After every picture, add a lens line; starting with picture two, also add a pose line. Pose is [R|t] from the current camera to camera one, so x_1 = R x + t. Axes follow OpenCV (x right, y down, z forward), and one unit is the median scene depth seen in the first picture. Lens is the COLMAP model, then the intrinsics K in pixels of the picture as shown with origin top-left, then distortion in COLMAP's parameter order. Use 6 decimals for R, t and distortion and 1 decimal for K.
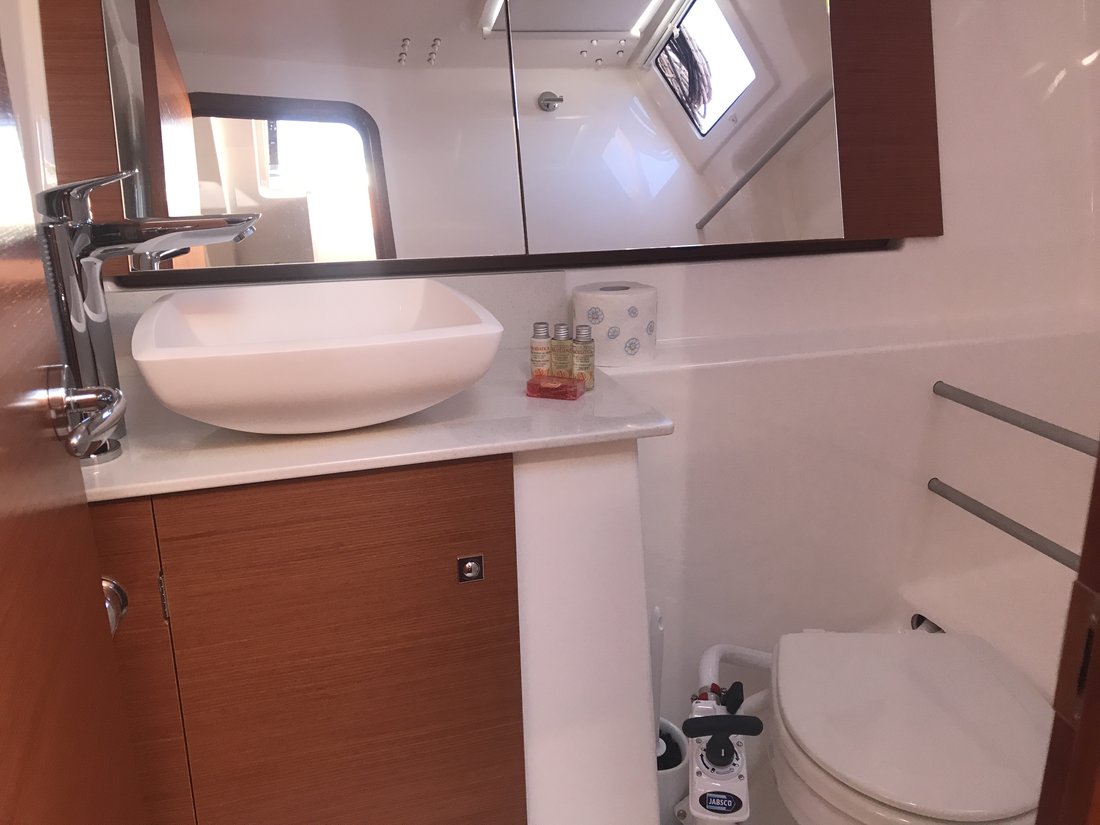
lens RADIAL K [[887.5, 0, 550.0], [0, 887.5, 412.5], [0, 0, 1]] dist [0.024249, 0.004335]
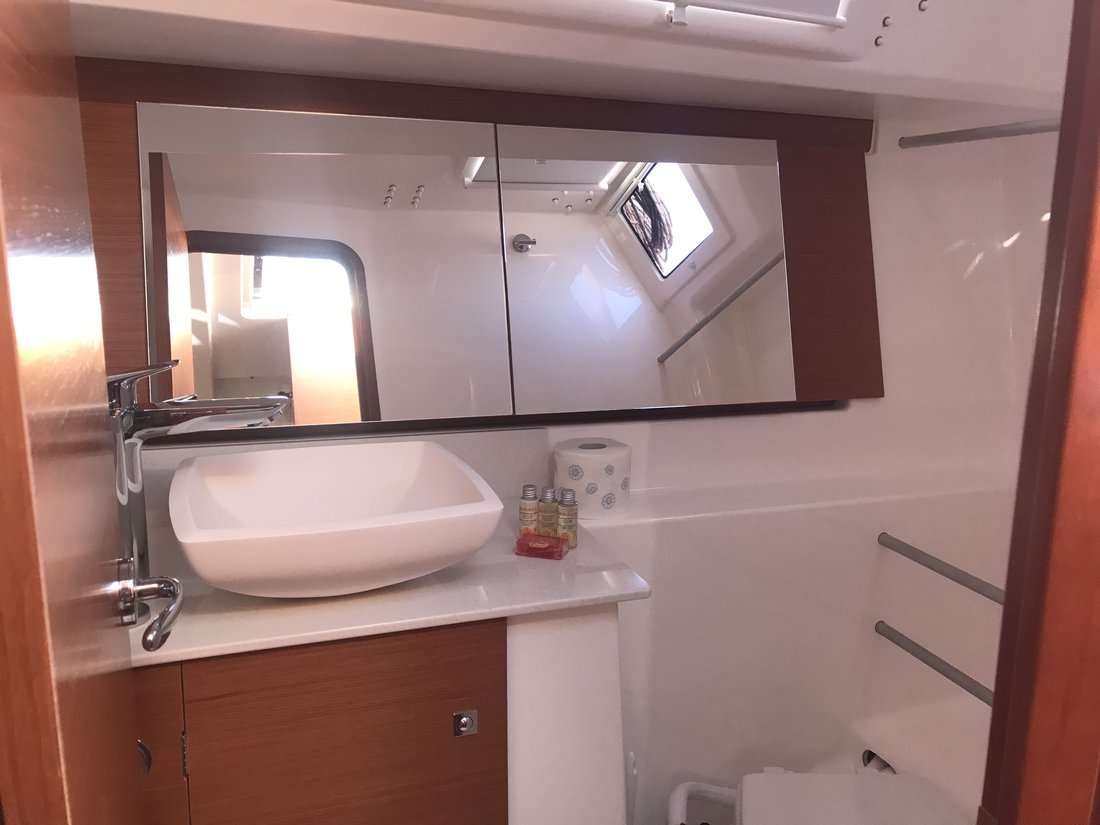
lens RADIAL K [[887.8, 0, 550.0], [0, 887.8, 412.5], [0, 0, 1]] dist [0.006350, -0.000058]
pose [[0.998281, 0.024687, 0.053153, -0.038100], [-0.018993, 0.994282, -0.105083, -0.063642], [-0.055443, 0.103893, 0.993042, -0.085624]]
